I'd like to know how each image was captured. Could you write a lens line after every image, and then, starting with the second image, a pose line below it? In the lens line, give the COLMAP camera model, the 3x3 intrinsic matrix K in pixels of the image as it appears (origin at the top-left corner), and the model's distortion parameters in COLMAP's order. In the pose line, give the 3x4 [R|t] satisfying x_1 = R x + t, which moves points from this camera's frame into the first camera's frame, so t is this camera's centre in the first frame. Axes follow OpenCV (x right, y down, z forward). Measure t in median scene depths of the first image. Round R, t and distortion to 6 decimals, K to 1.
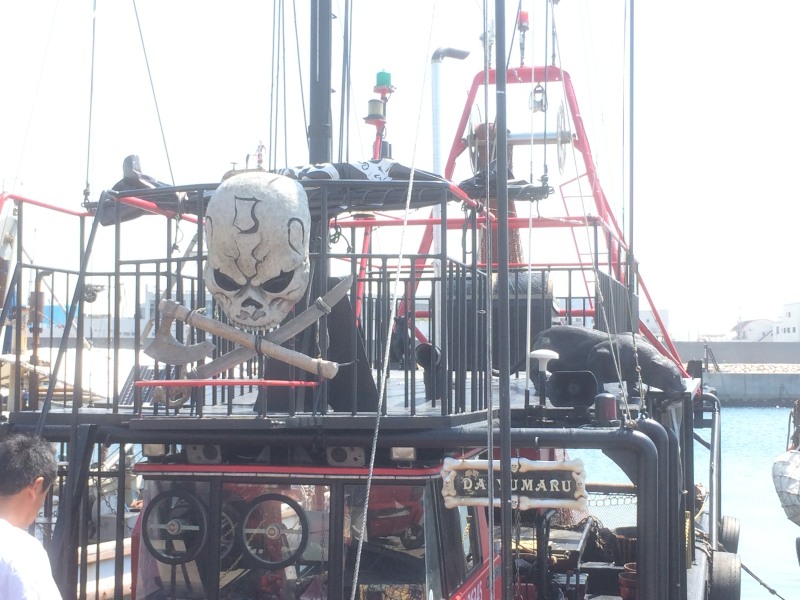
lens RADIAL K [[1302.0, 0, 398.0], [0, 1302.0, 299.1], [0, 0, 1]] dist [0.014863, 0.000000]
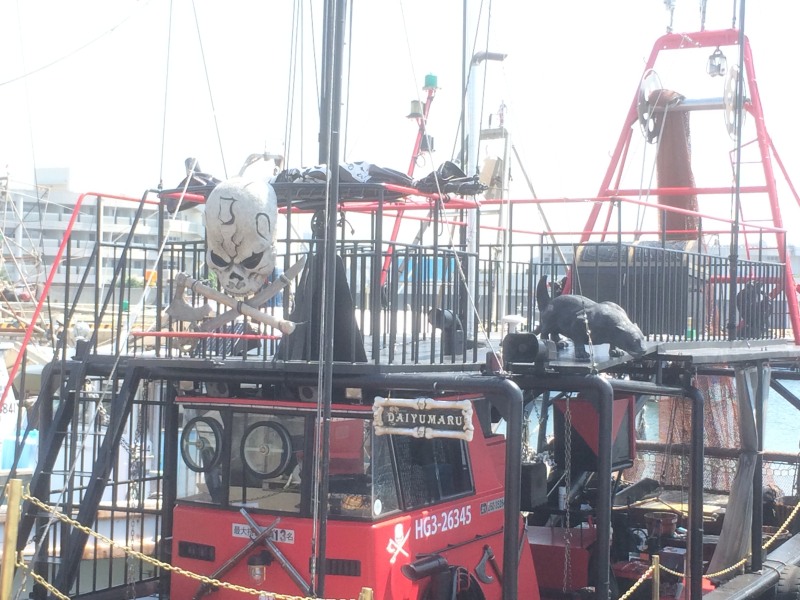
lens RADIAL K [[1509.9, 0, 400.9], [0, 1509.9, 300.0], [0, 0, 1]] dist [-0.020066, 0.000000]
pose [[0.964606, 0.015768, -0.263222, 0.431810], [-0.007233, 0.999417, 0.033361, -0.023867], [0.263595, -0.030277, 0.964158, -0.420813]]
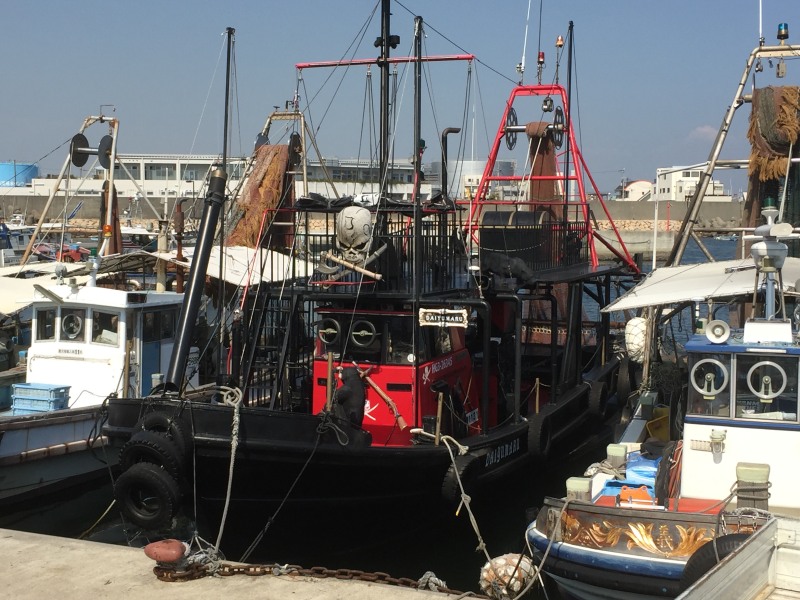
lens RADIAL K [[1150.9, 0, 403.7], [0, 1150.9, 298.2], [0, 0, 1]] dist [-0.032454, 0.000000]
pose [[0.989495, 0.016573, -0.143617, 0.339340], [0.000501, 0.993008, 0.118043, -0.183452], [0.144569, -0.116875, 0.982568, -1.372832]]
